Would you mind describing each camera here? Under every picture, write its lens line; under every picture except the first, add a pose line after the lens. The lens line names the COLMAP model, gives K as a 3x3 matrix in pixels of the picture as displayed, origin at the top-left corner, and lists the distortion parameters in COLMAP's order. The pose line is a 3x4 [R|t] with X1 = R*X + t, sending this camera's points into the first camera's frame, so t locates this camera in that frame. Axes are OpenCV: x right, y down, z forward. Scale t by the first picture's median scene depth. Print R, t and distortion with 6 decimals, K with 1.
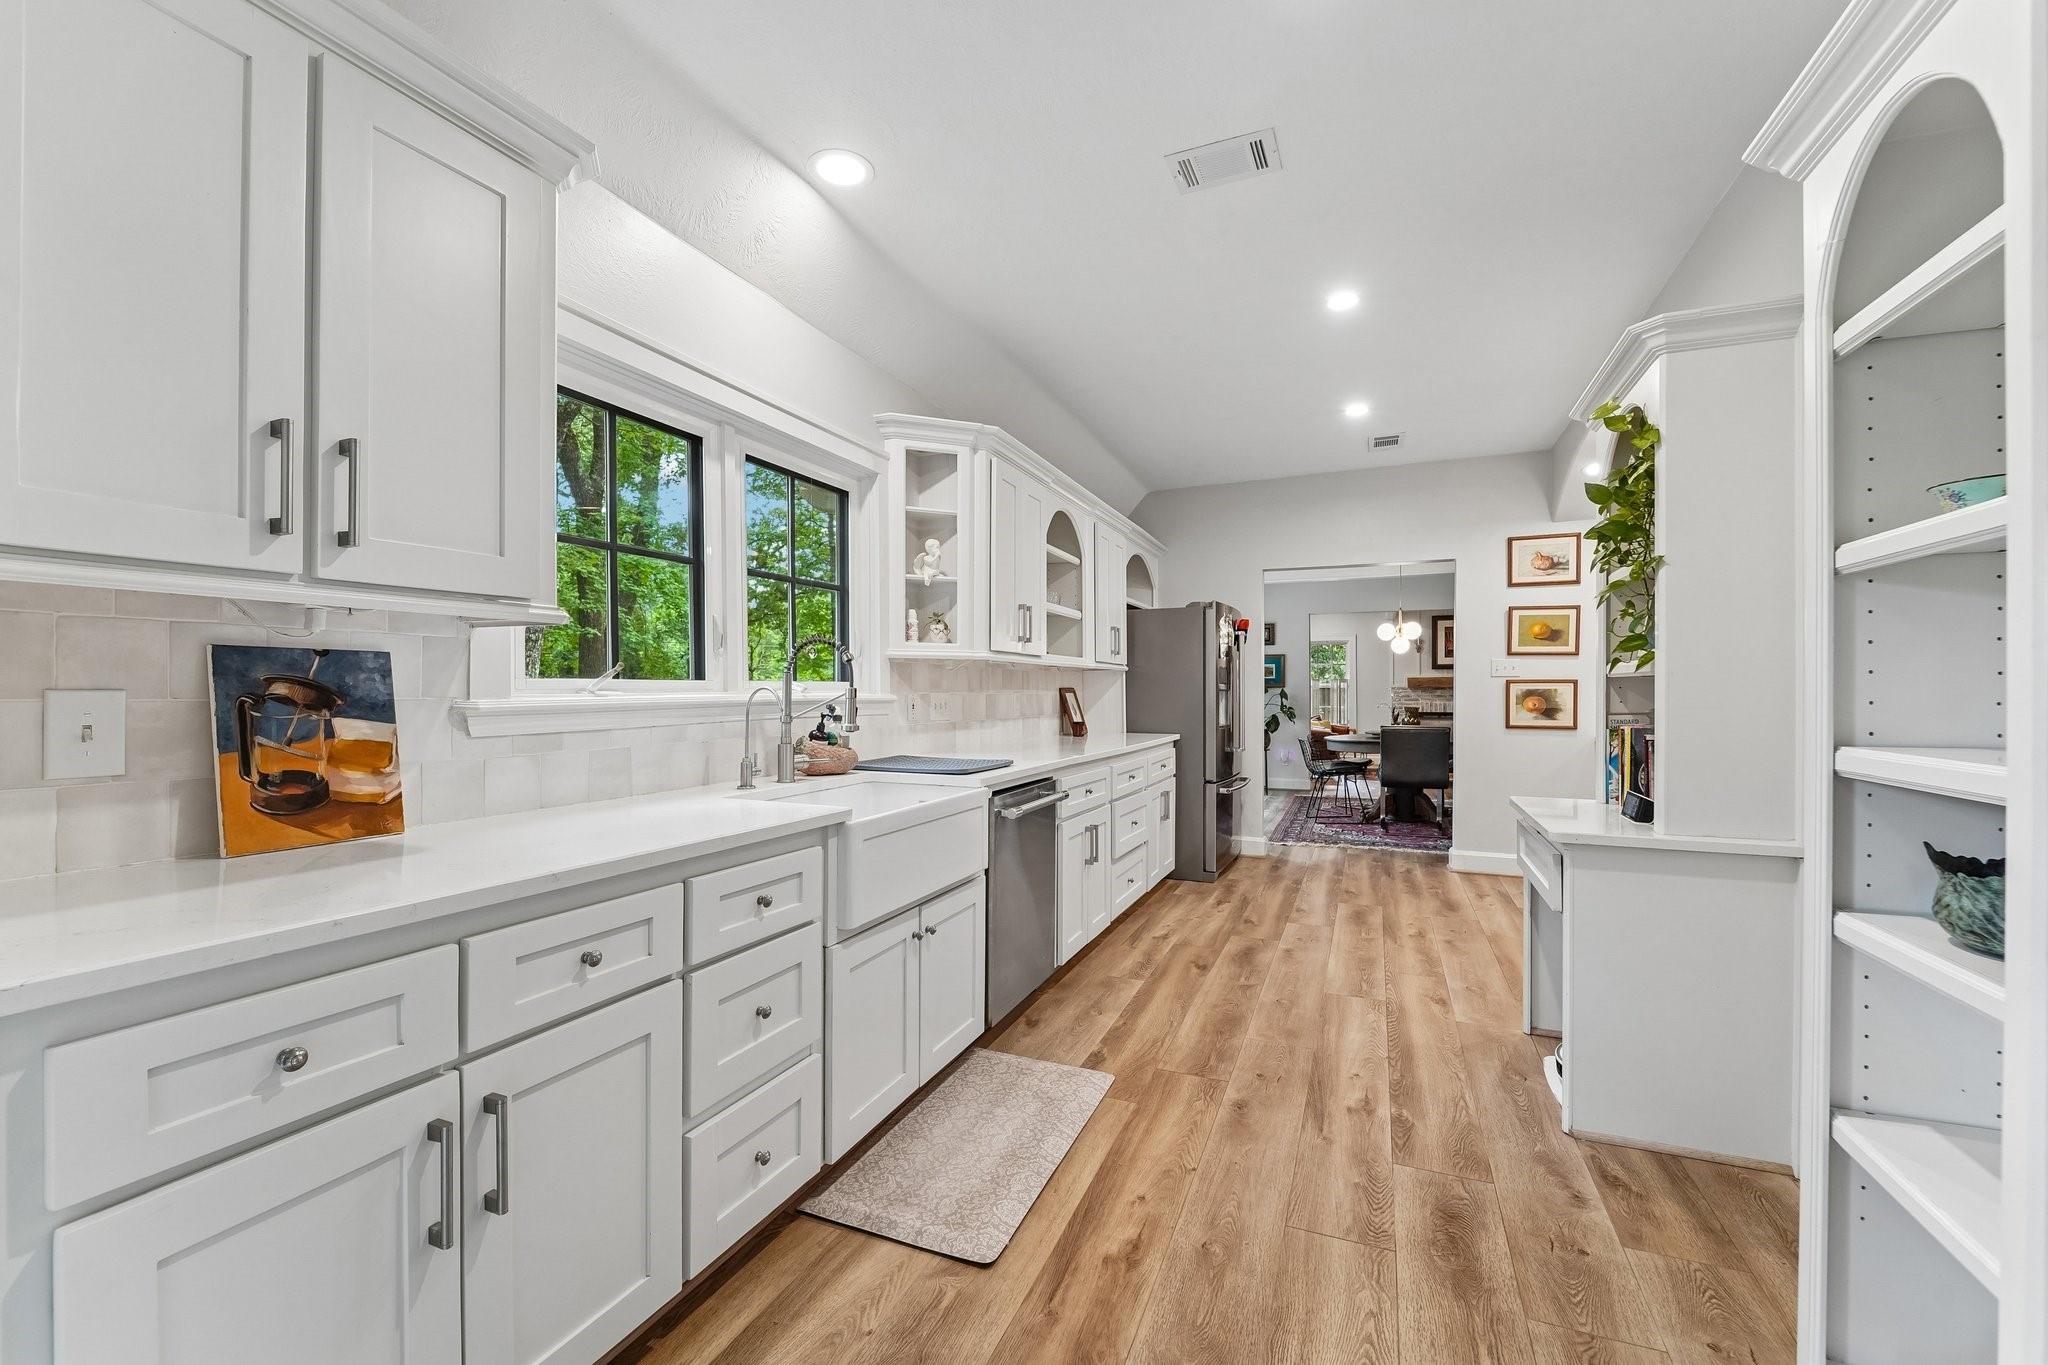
lens RADIAL K [[836.8, 0, 1024.9], [0, 836.8, 685.1], [0, 0, 1]] dist [-0.000189, -0.006032]
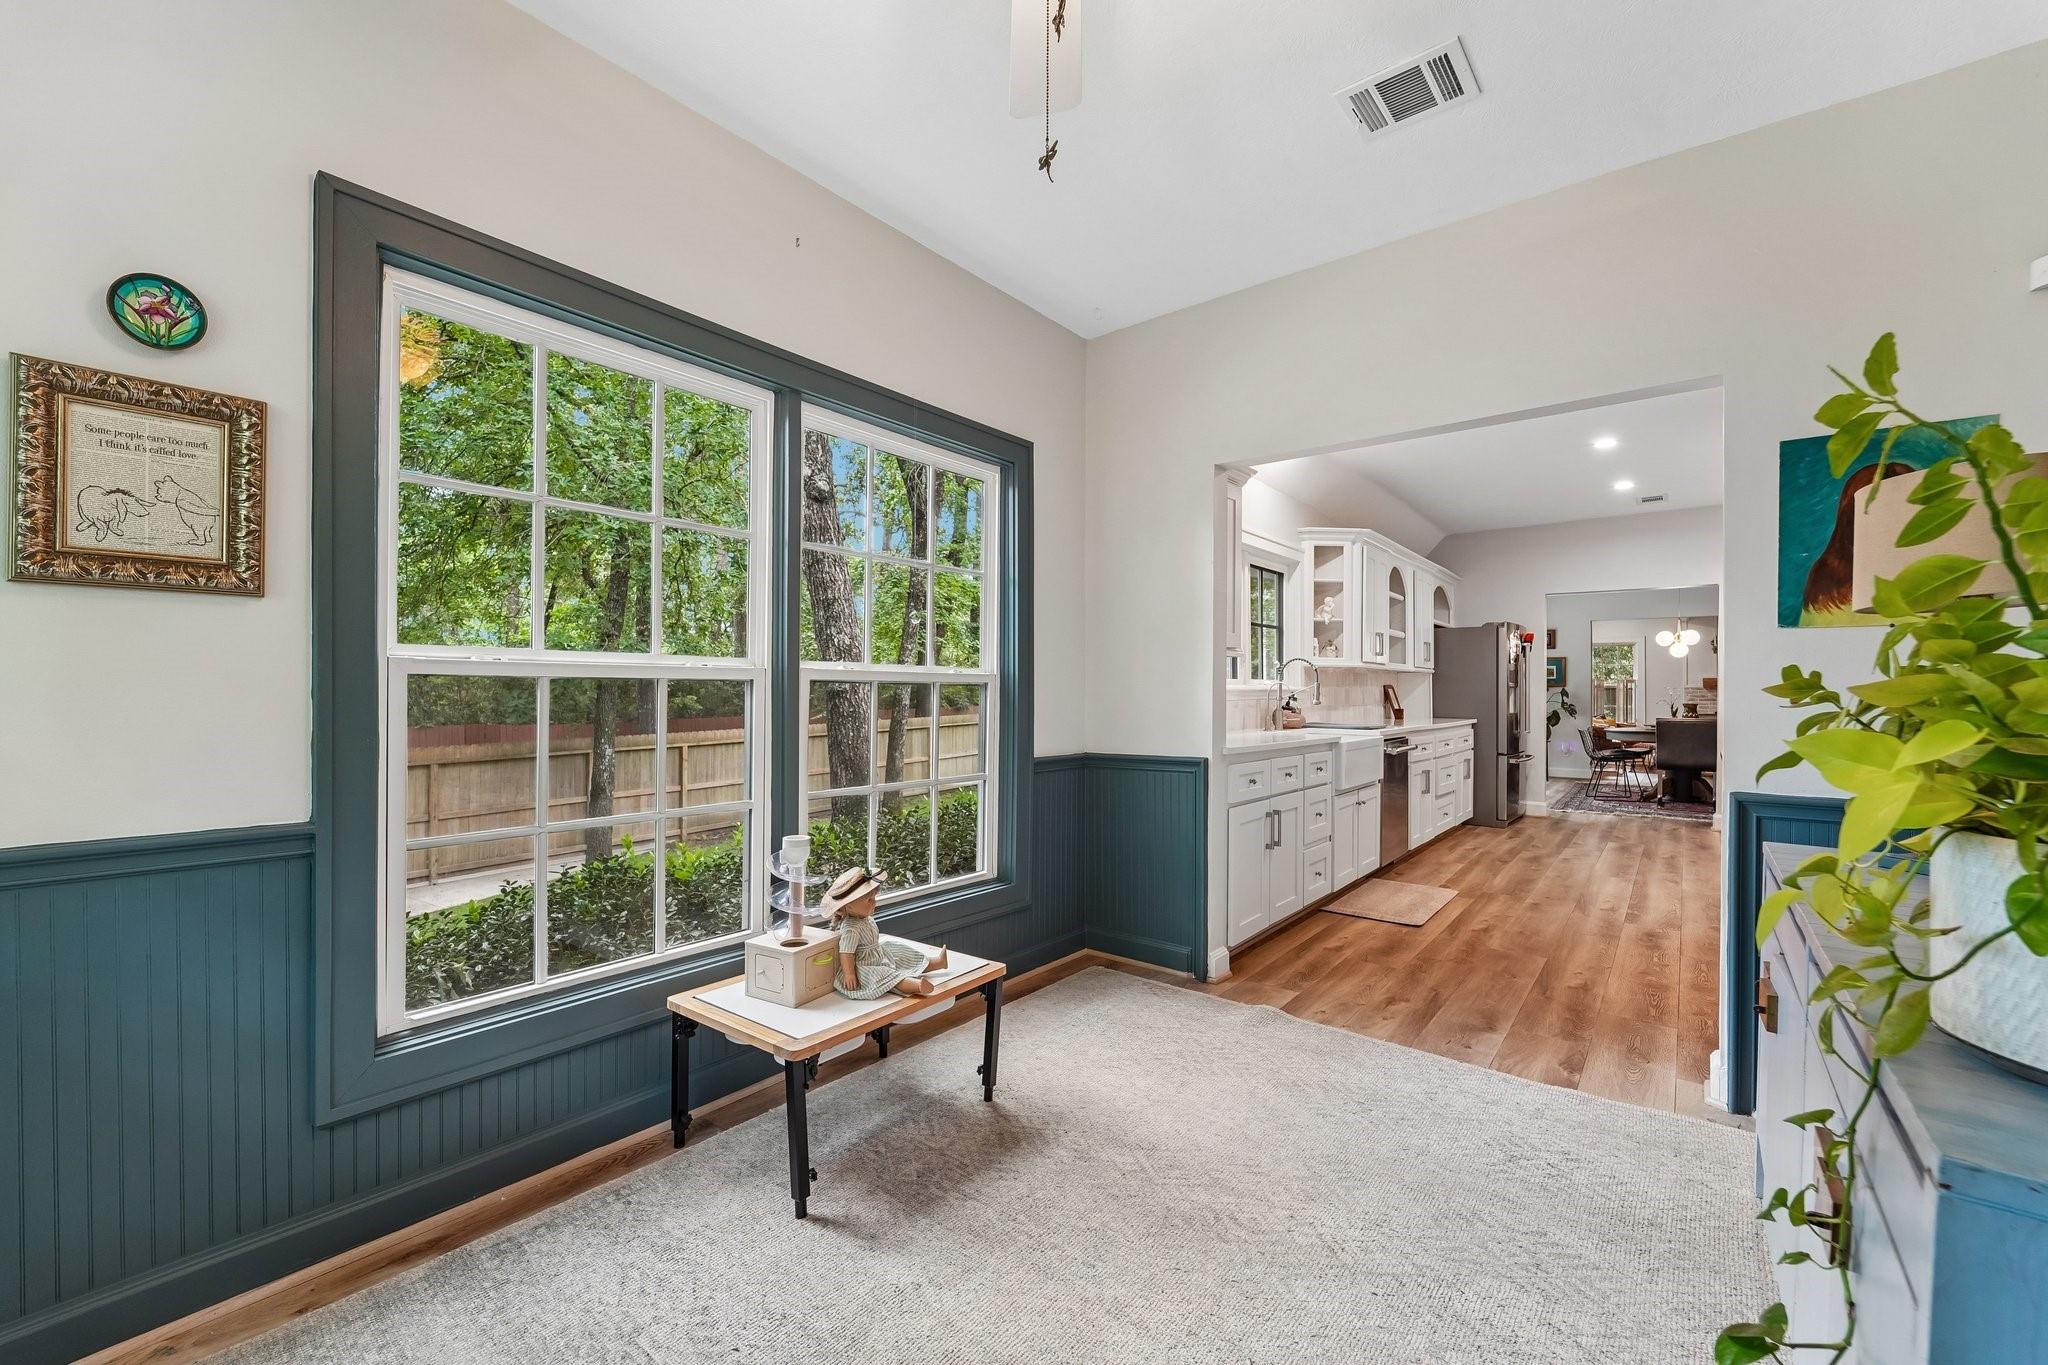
lens RADIAL K [[836.8, 0, 1016.9], [0, 836.8, 684.5], [0, 0, 1]] dist [-0.000189, -0.006032]
pose [[0.960556, 0.002927, -0.278071, -0.155453], [-0.003185, 0.999995, -0.000474, 0.004913], [0.278068, 0.001341, 0.960560, -0.514861]]
